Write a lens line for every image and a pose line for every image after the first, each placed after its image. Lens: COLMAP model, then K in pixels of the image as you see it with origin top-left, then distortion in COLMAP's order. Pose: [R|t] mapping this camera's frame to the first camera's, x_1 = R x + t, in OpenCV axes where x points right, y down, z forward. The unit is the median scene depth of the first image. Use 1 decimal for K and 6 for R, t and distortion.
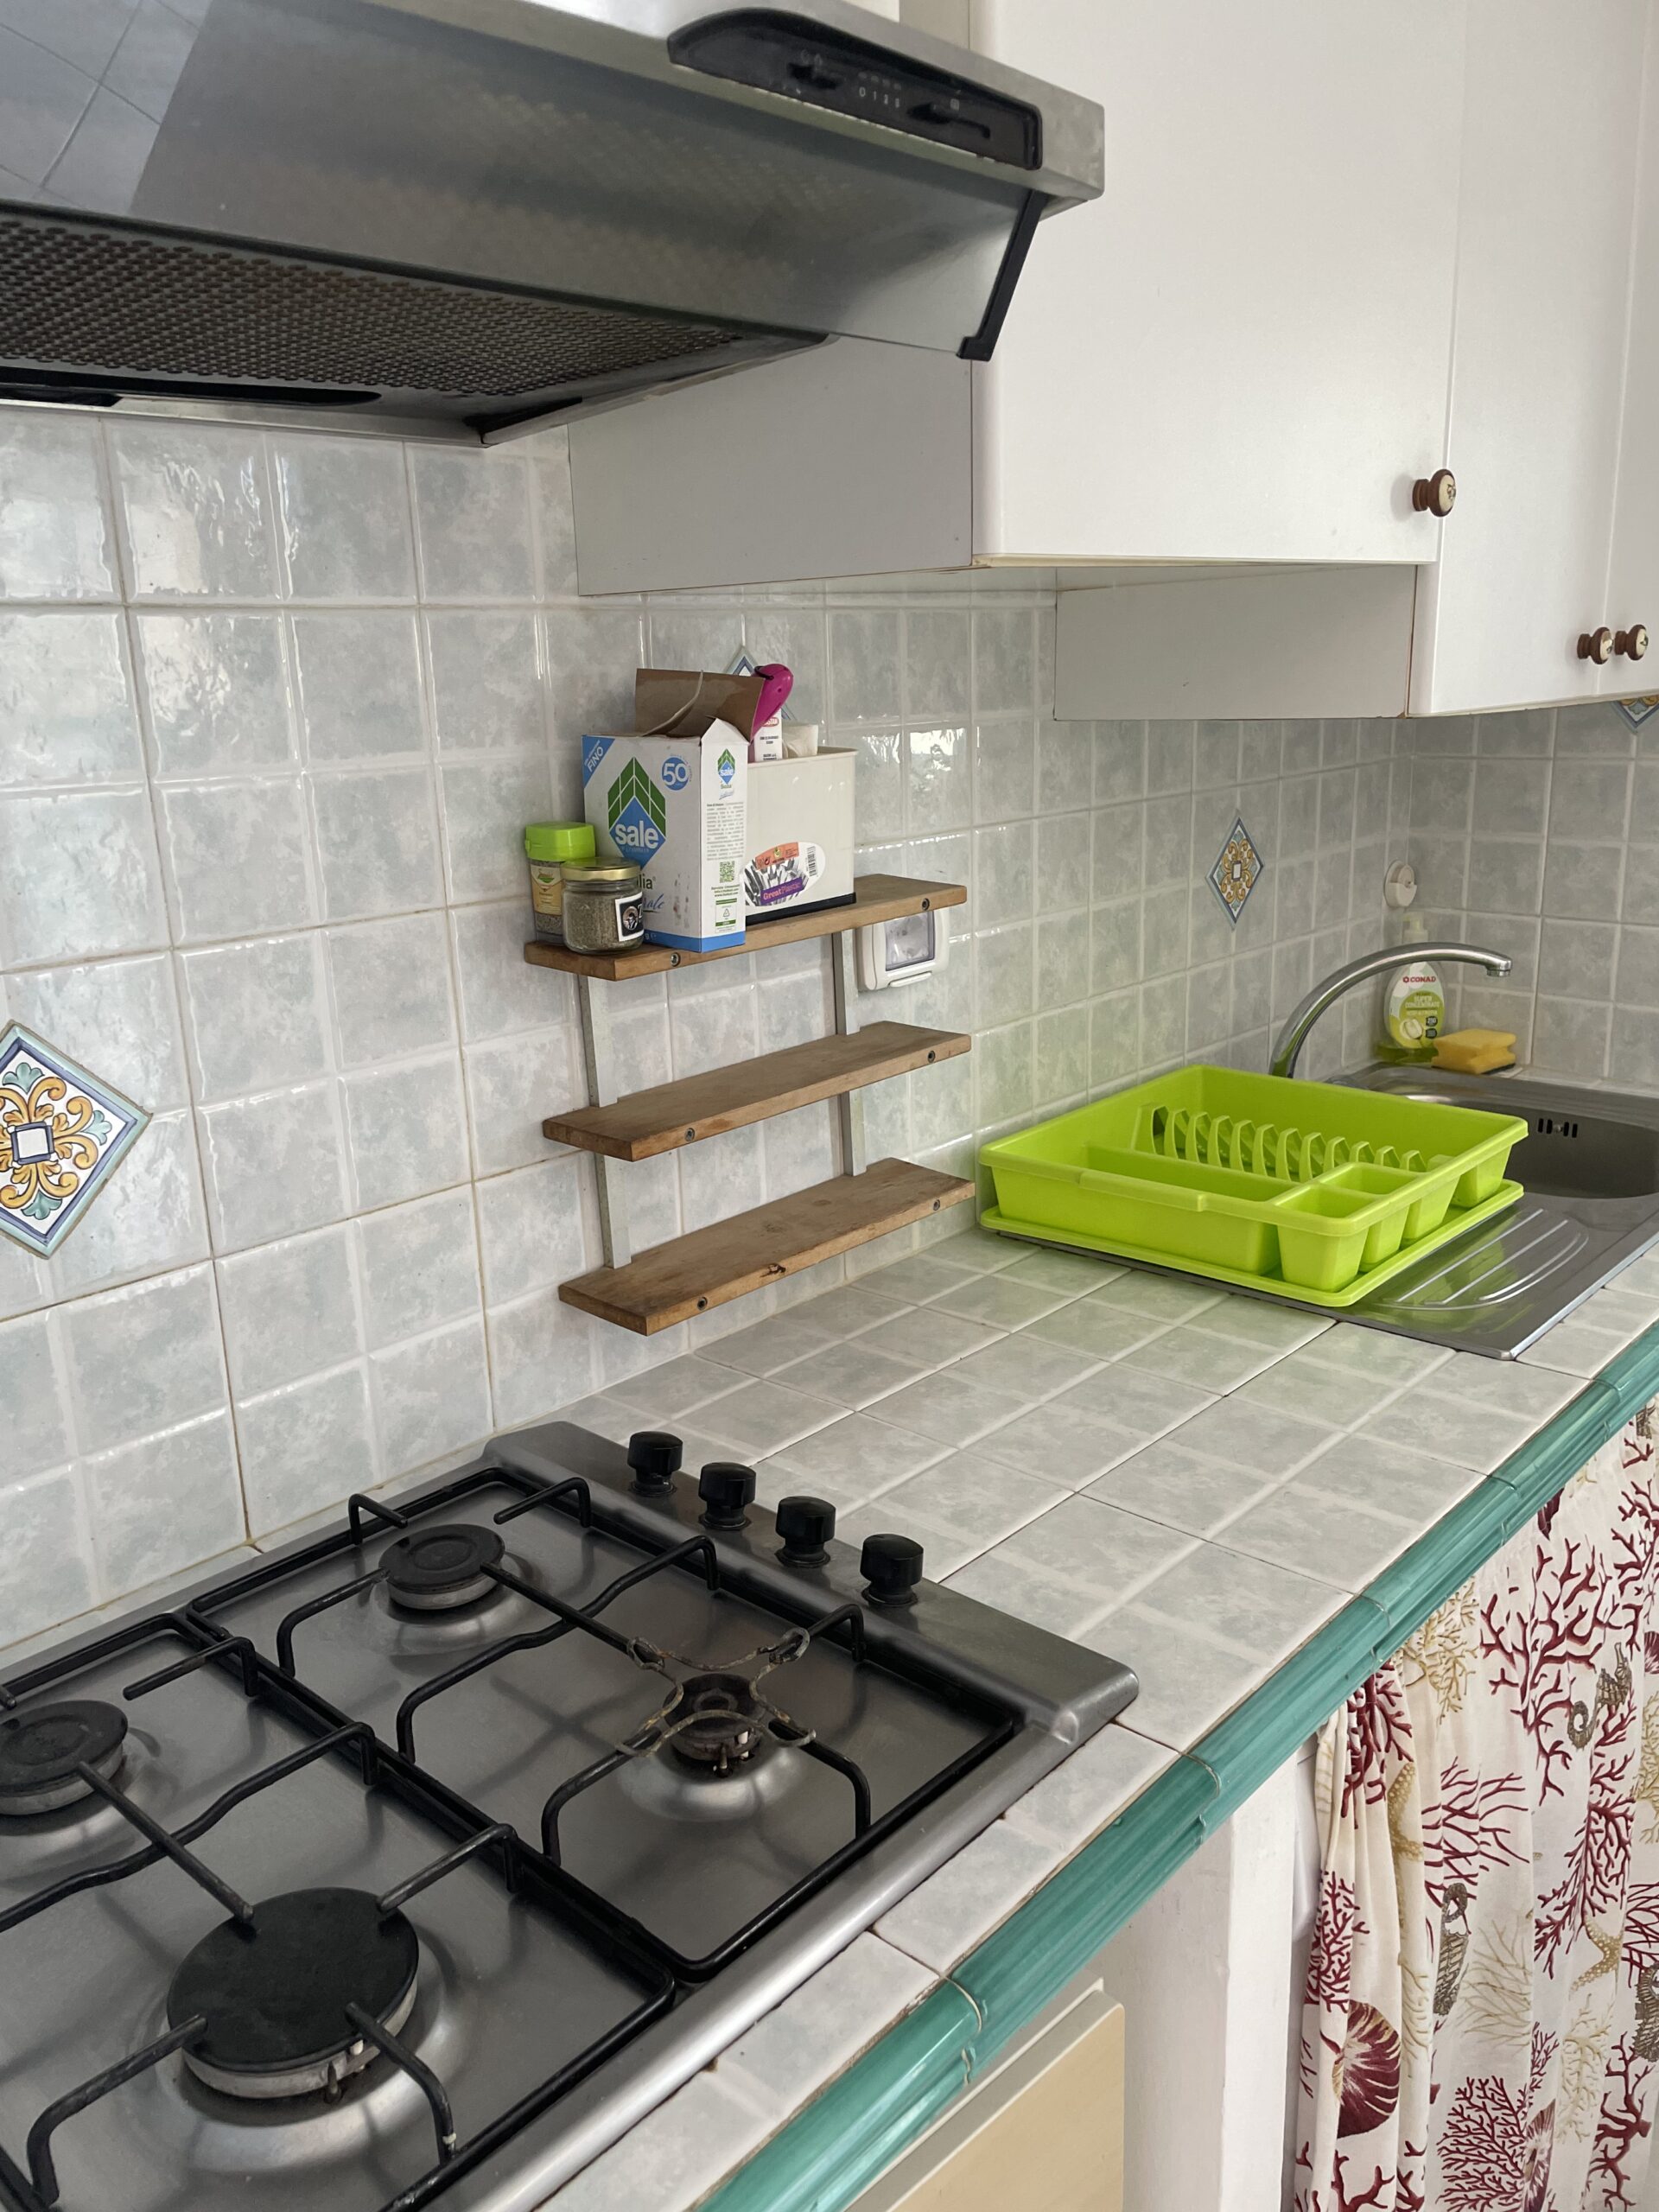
lens RADIAL K [[1714.7, 0, 829.5], [0, 1714.7, 1106.0], [0, 0, 1]] dist [0.110418, -0.187019]
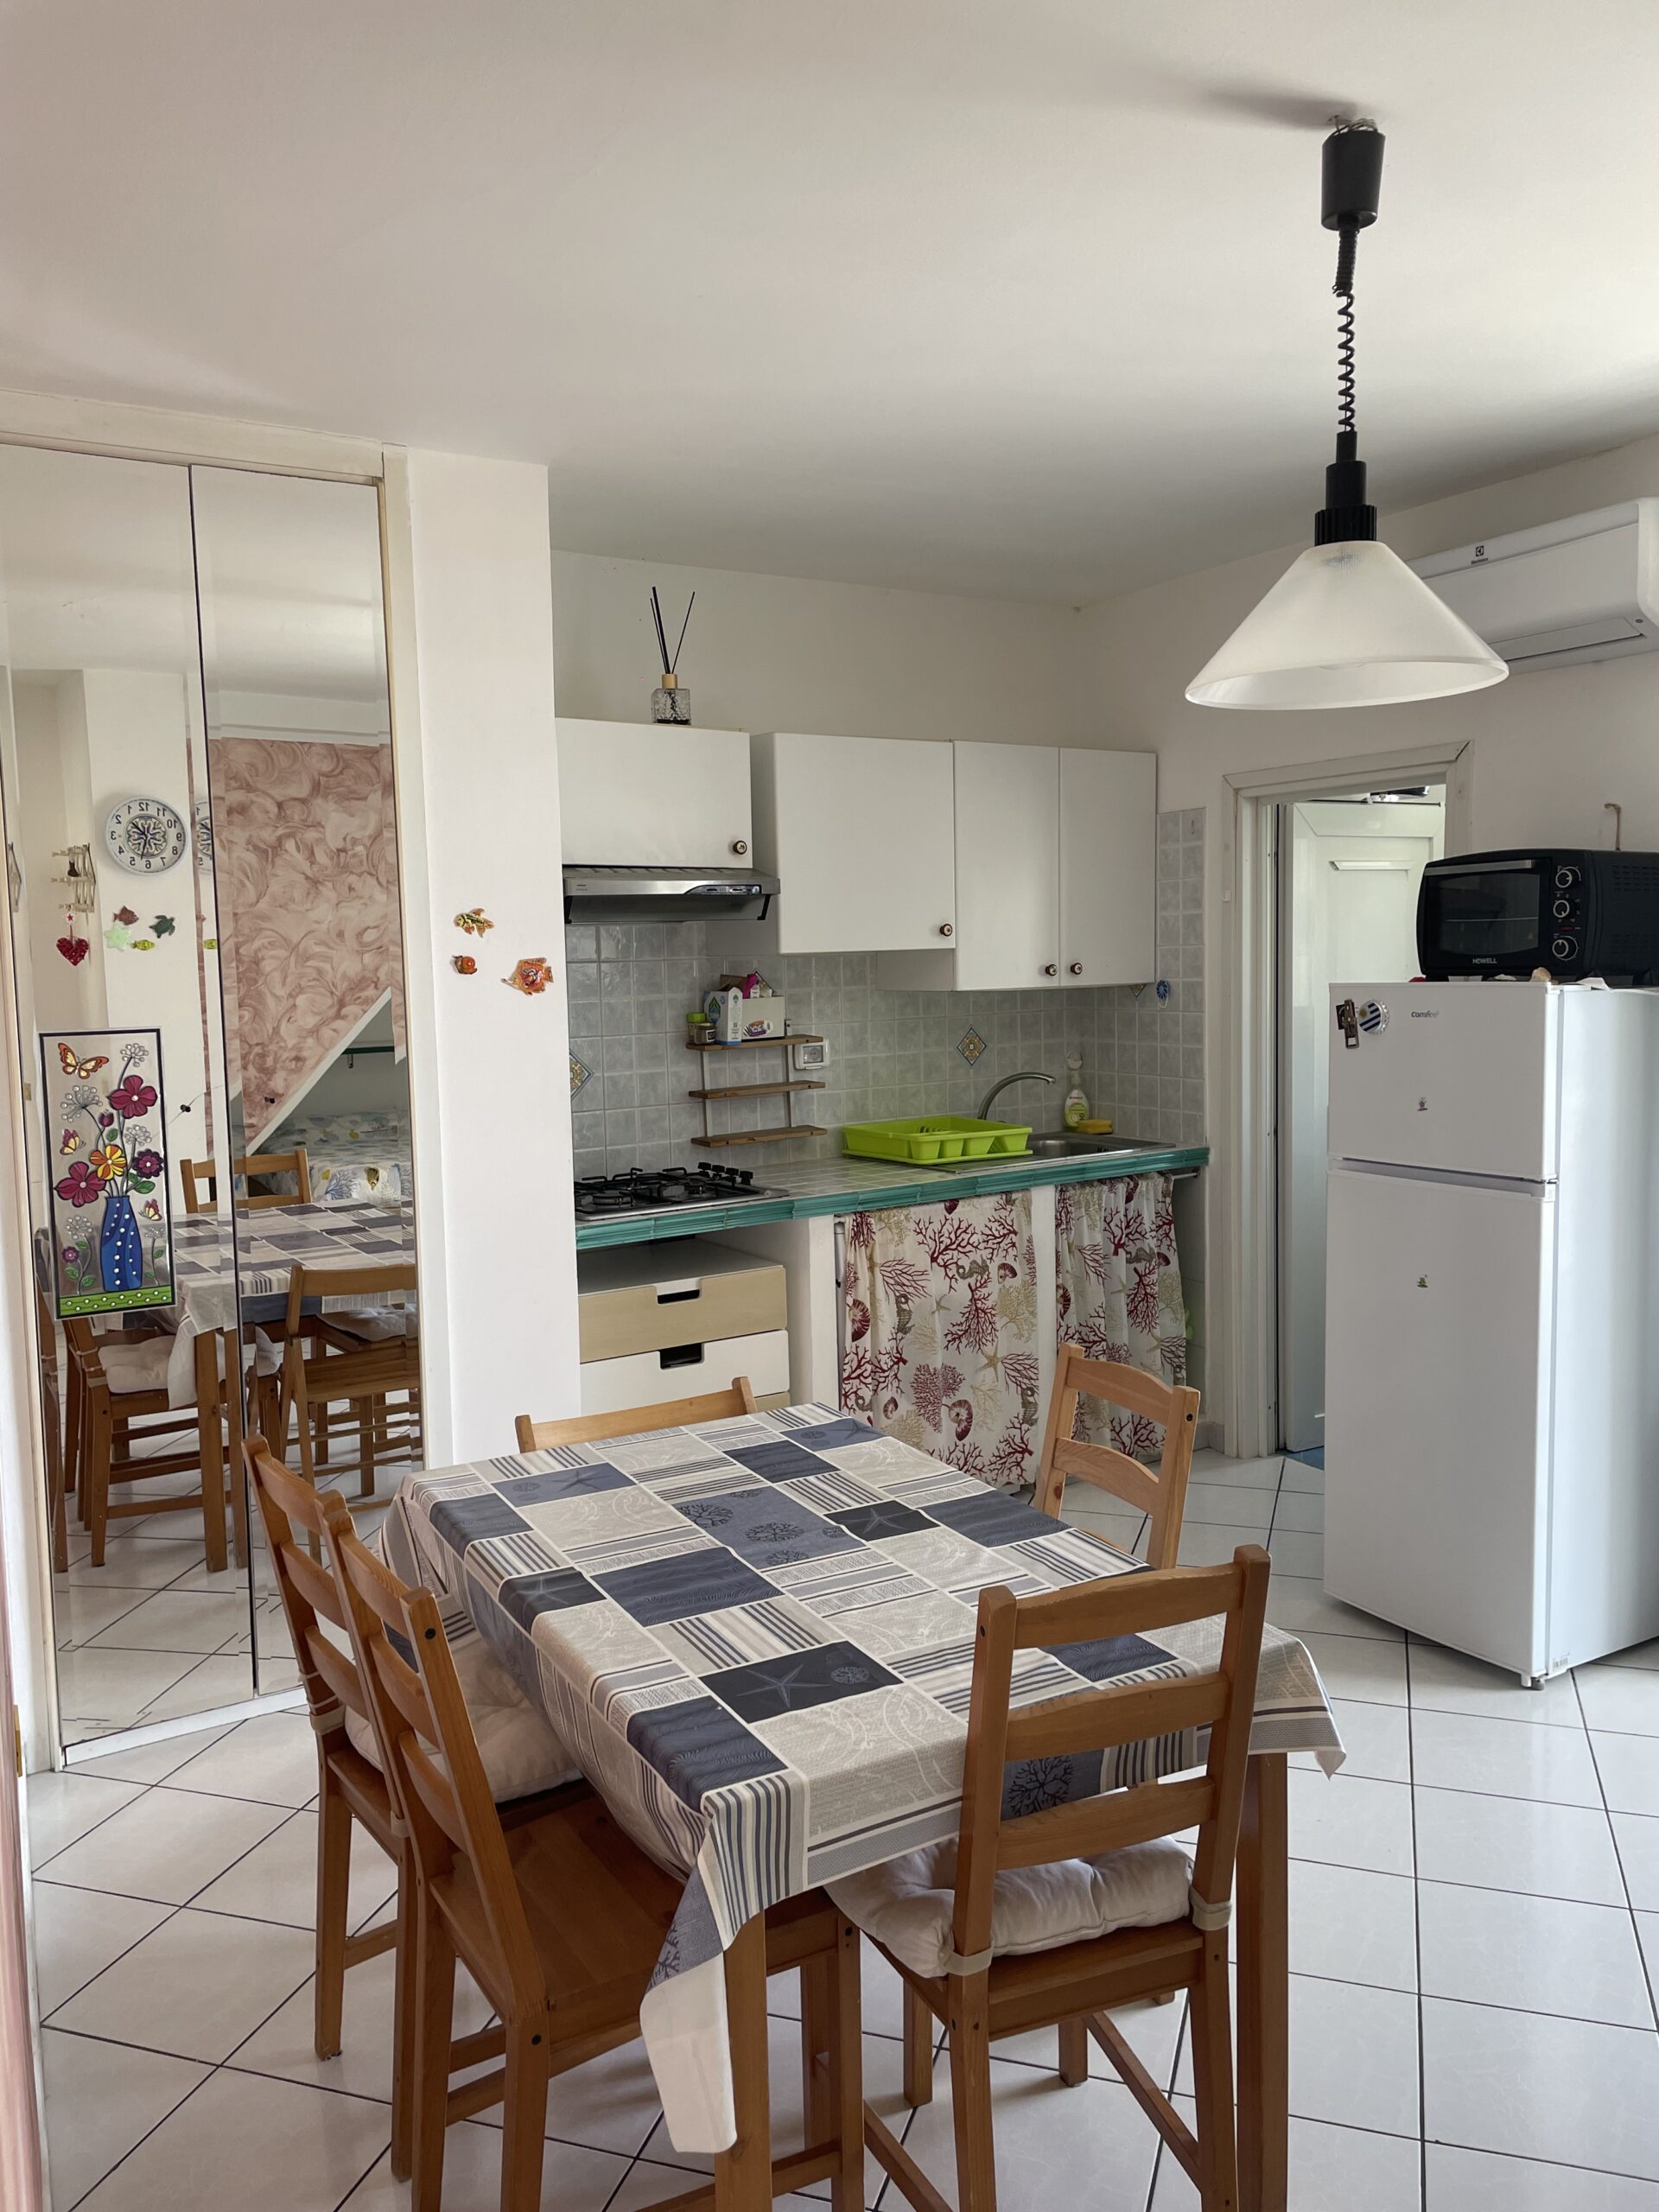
lens RADIAL K [[1714.7, 0, 829.5], [0, 1714.7, 1106.0], [0, 0, 1]] dist [0.110418, -0.187019]
pose [[0.977074, 0.030983, -0.210635, 0.906049], [-0.063096, 0.987048, -0.147495, 0.563568], [0.203337, 0.157404, 0.966374, -2.503518]]
